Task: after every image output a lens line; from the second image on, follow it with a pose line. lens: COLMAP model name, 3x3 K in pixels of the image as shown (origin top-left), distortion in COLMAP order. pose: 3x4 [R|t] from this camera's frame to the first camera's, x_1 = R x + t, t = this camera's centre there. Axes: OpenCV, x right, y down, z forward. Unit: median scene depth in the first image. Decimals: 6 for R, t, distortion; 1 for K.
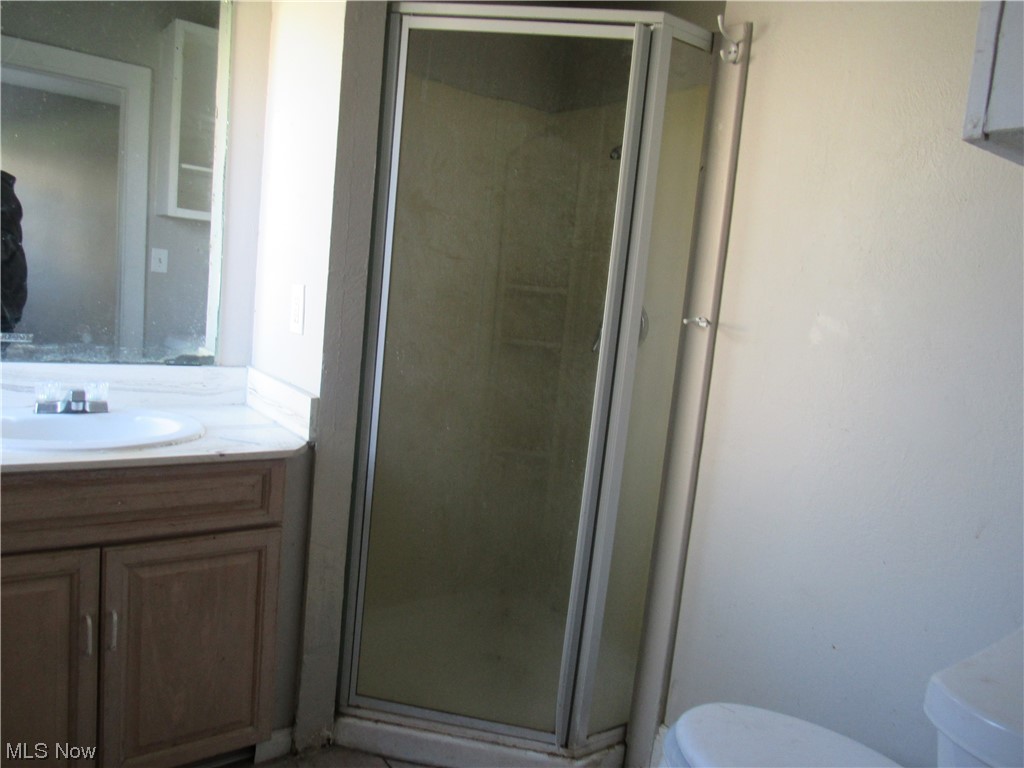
lens RADIAL K [[732.8, 0, 507.2], [0, 732.8, 378.5], [0, 0, 1]] dist [-0.035161, 0.016884]
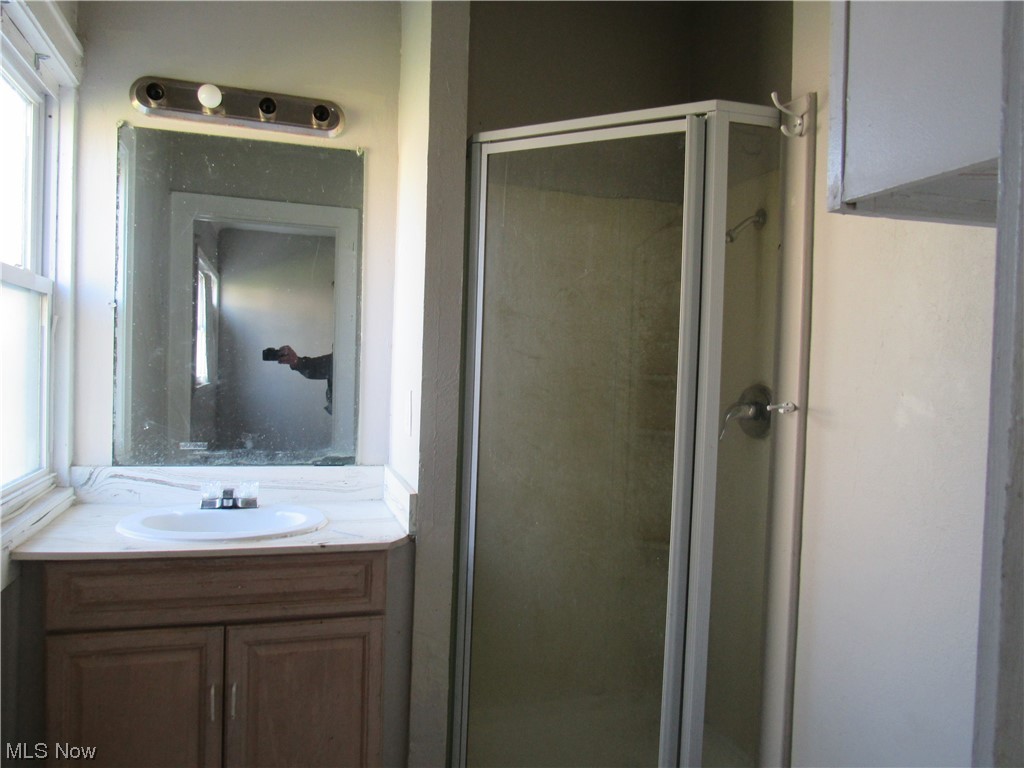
lens RADIAL K [[732.8, 0, 501.3], [0, 732.8, 377.9], [0, 0, 1]] dist [-0.035161, 0.016884]
pose [[0.941799, -0.060855, -0.330622, 0.236803], [0.019938, 0.991859, -0.125768, -0.005749], [0.335584, 0.111856, 0.935346, 0.009163]]
